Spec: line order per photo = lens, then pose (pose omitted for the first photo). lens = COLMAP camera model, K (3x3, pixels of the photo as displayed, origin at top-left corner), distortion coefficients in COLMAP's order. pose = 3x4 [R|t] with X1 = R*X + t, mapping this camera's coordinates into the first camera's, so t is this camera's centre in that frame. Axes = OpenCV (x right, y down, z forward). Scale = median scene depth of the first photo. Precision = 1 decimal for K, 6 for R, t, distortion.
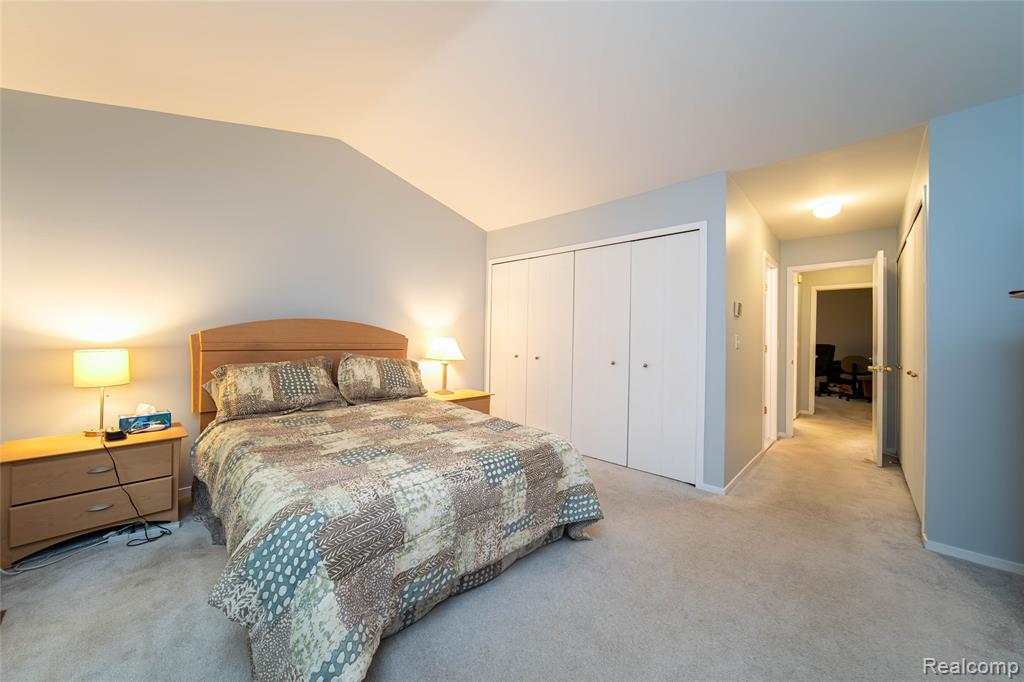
lens RADIAL K [[368.4, 0, 493.1], [0, 368.4, 339.3], [0, 0, 1]] dist [-0.001382, 0.000219]
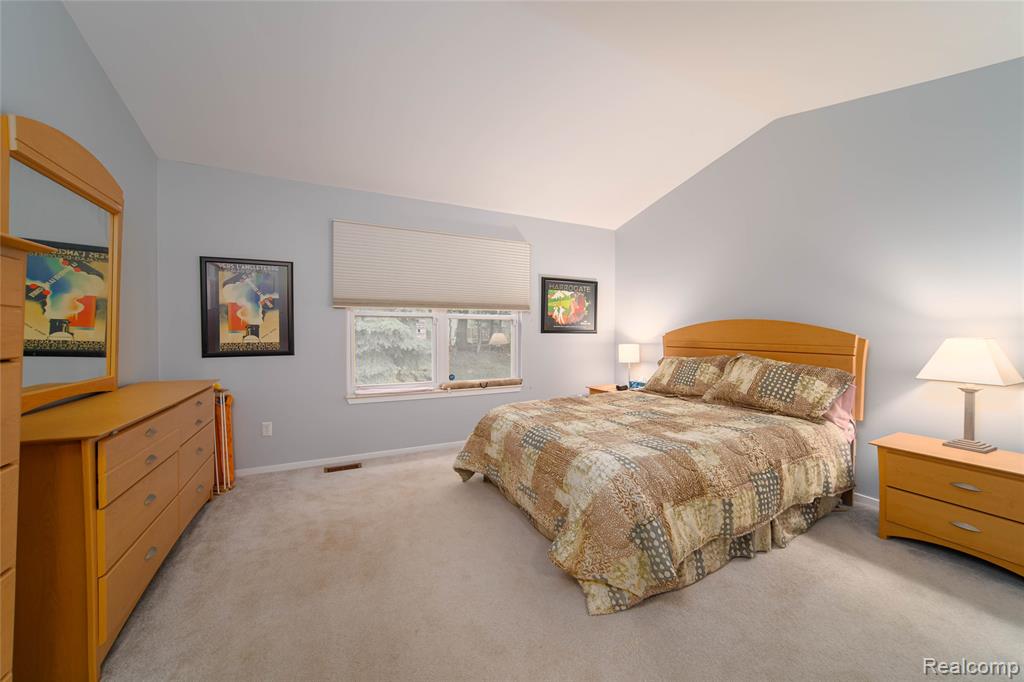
lens RADIAL K [[368.4, 0, 493.1], [0, 368.4, 339.3], [0, 0, 1]] dist [-0.001382, 0.000219]
pose [[-0.349707, -0.008934, -0.936816, 0.701259], [-0.005752, 0.999956, -0.007389, 0.015213], [0.936841, 0.002805, -0.349743, 0.753078]]
